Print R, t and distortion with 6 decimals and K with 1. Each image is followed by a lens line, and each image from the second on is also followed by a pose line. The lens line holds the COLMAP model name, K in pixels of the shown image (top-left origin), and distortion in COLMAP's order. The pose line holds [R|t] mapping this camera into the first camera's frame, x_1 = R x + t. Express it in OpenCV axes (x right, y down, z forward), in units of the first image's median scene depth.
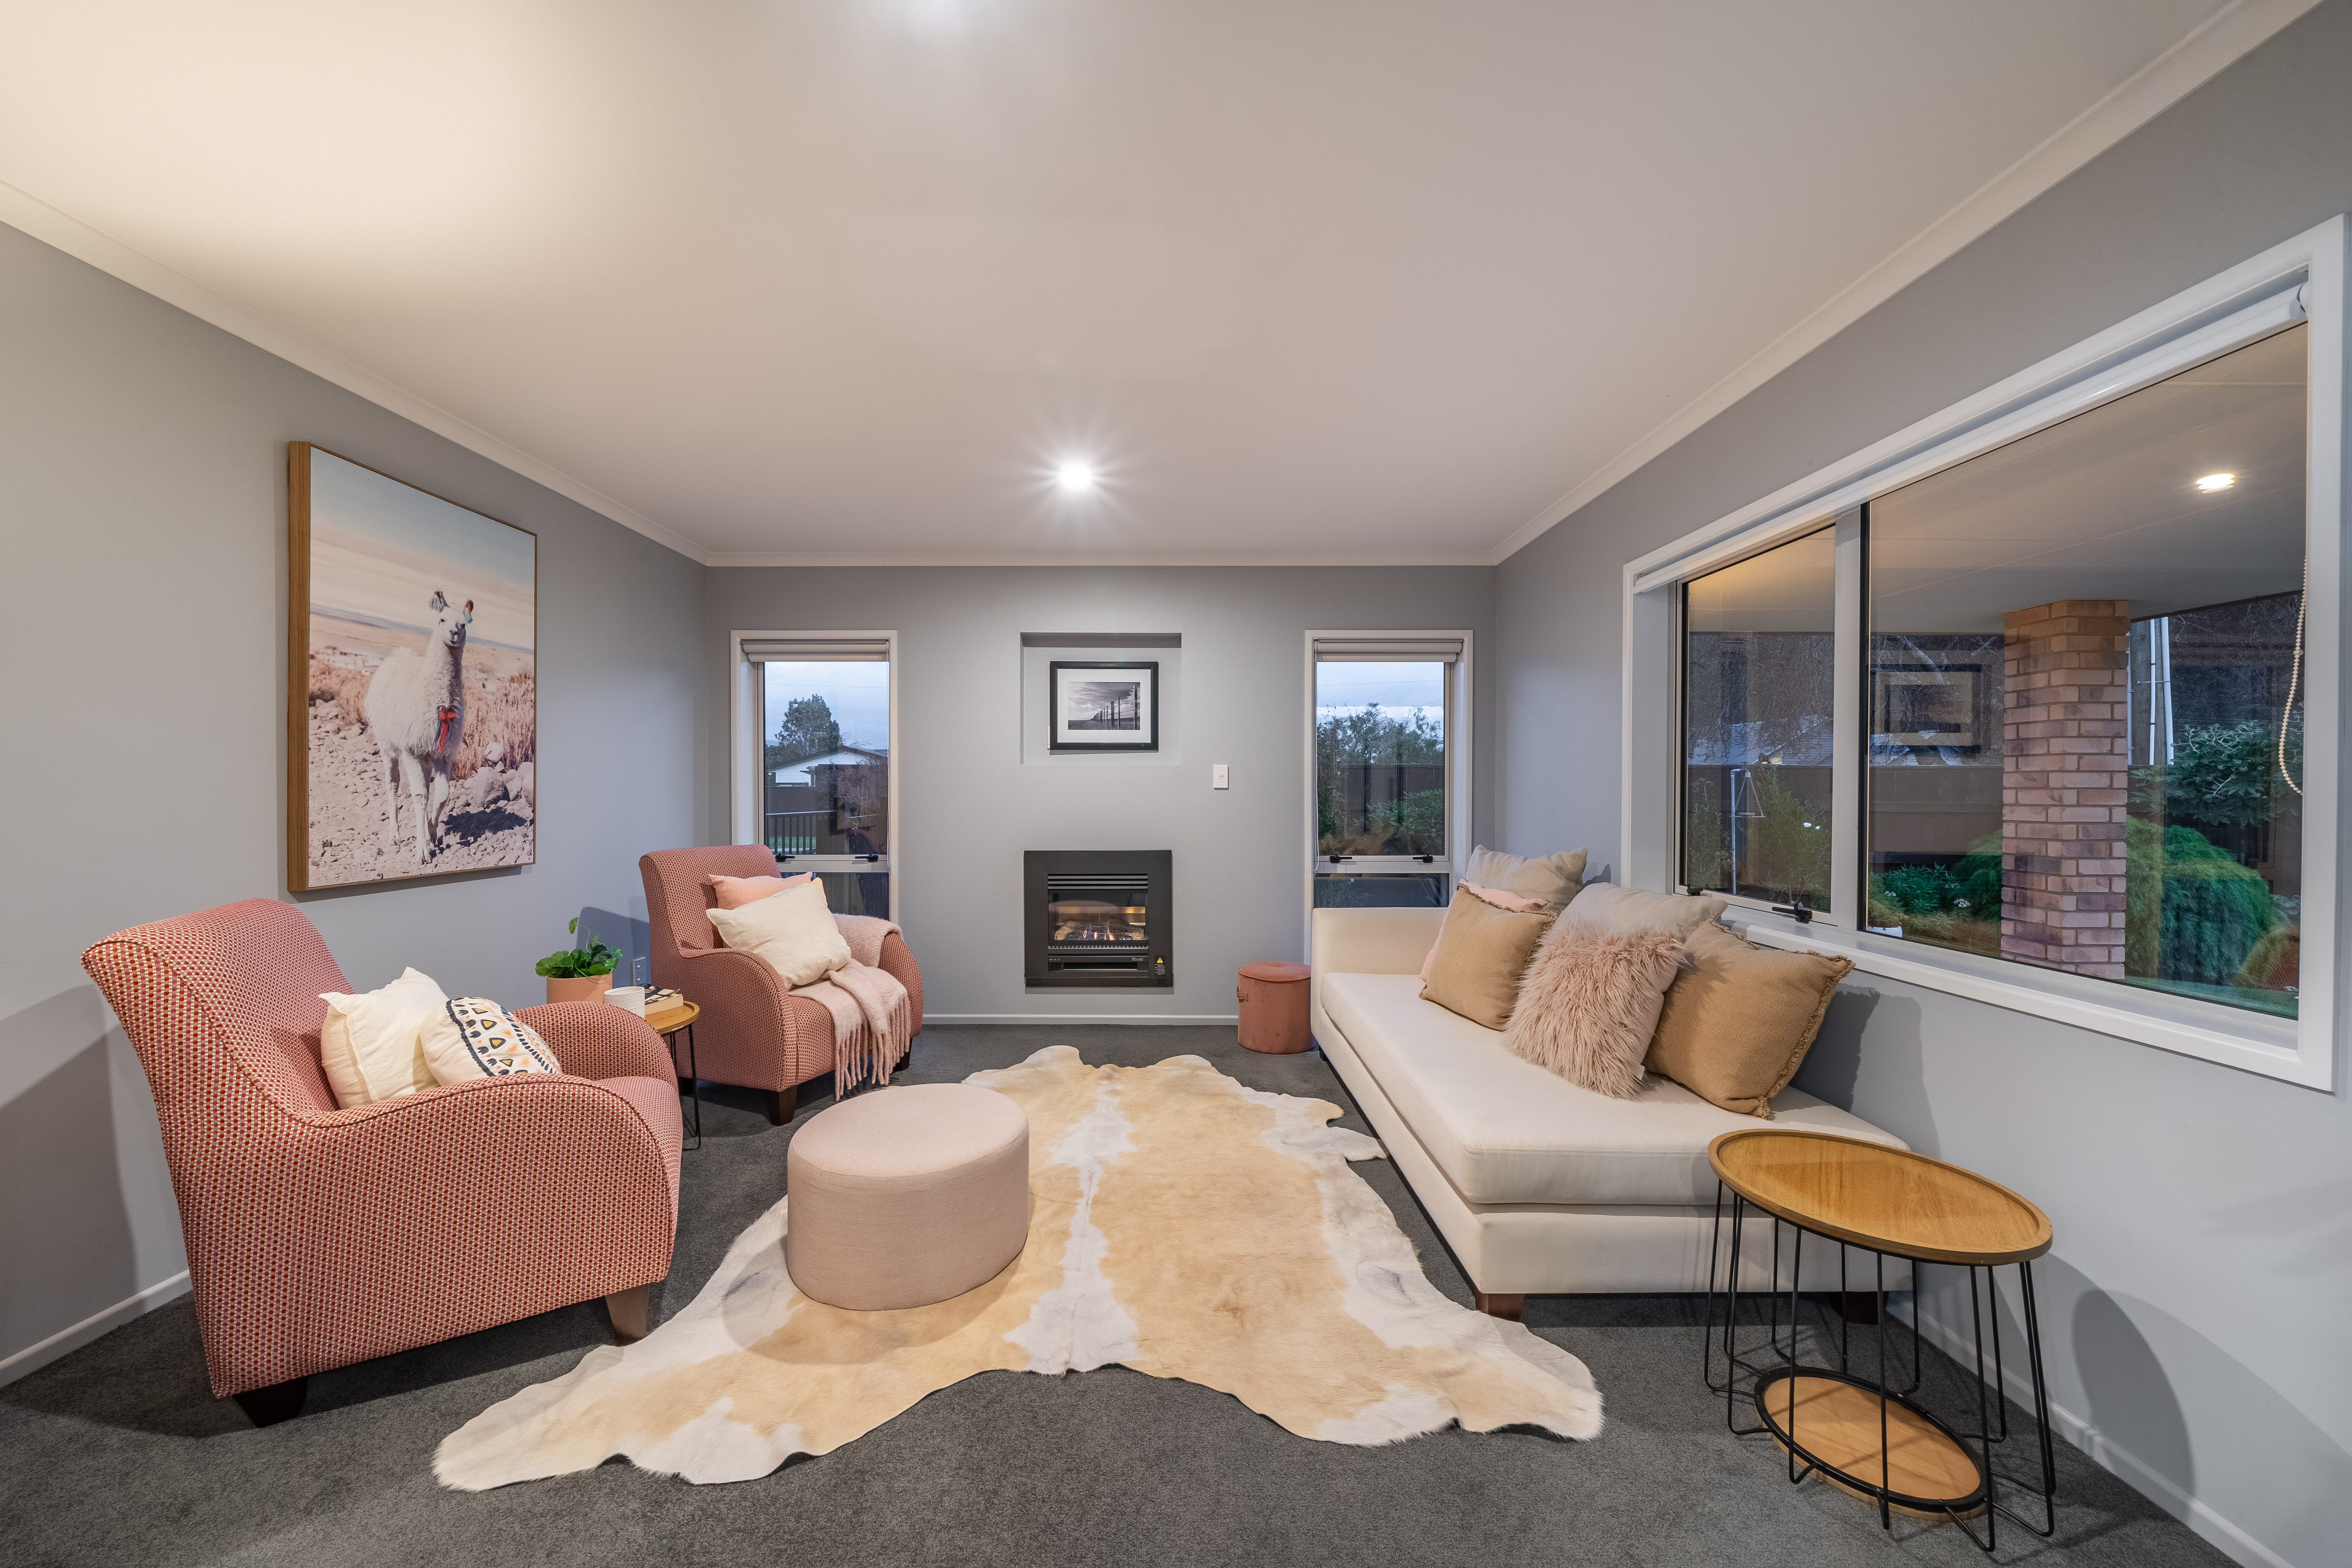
lens RADIAL K [[803.8, 0, 1163.3], [0, 803.8, 791.8], [0, 0, 1]] dist [0.000678, 0.000012]
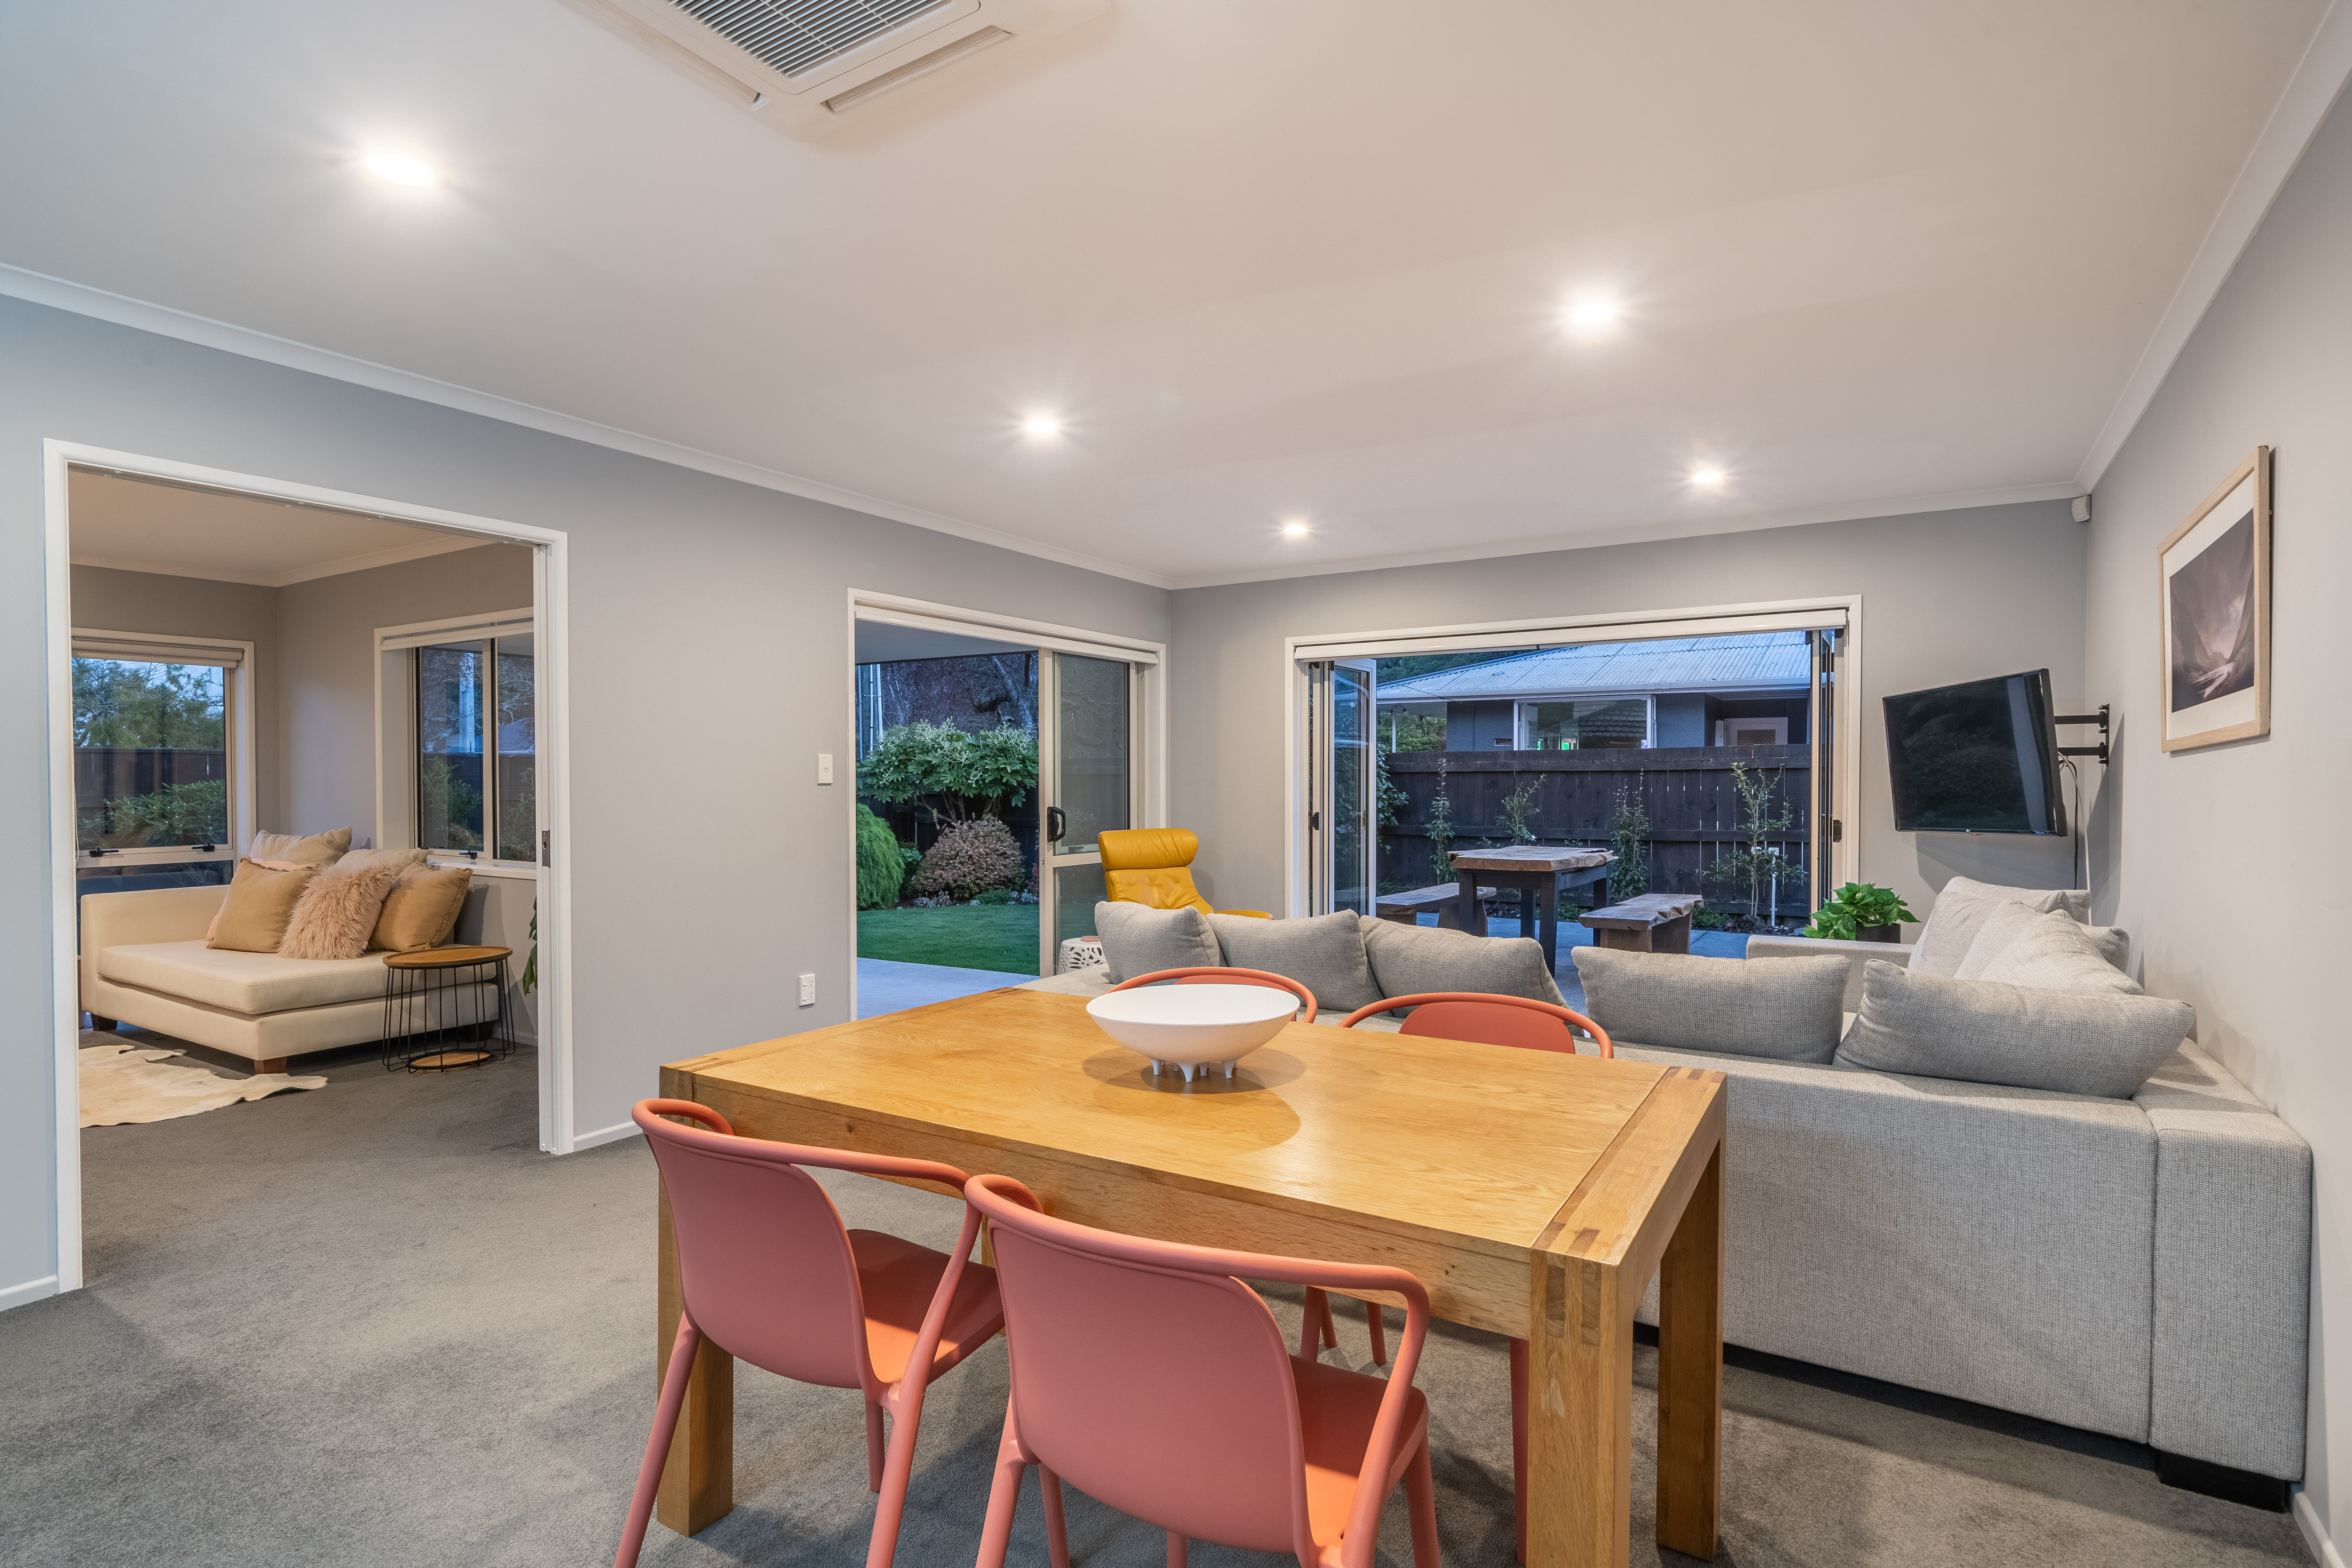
lens RADIAL K [[1156.3, 0, 1172.8], [0, 1156.3, 789.8], [0, 0, 1]] dist [-0.001235, 0.000001]
pose [[0.517749, -0.017960, 0.855344, -0.436404], [0.004668, 0.999824, 0.018168, -0.022702], [-0.855520, -0.005414, 0.517742, -1.218078]]
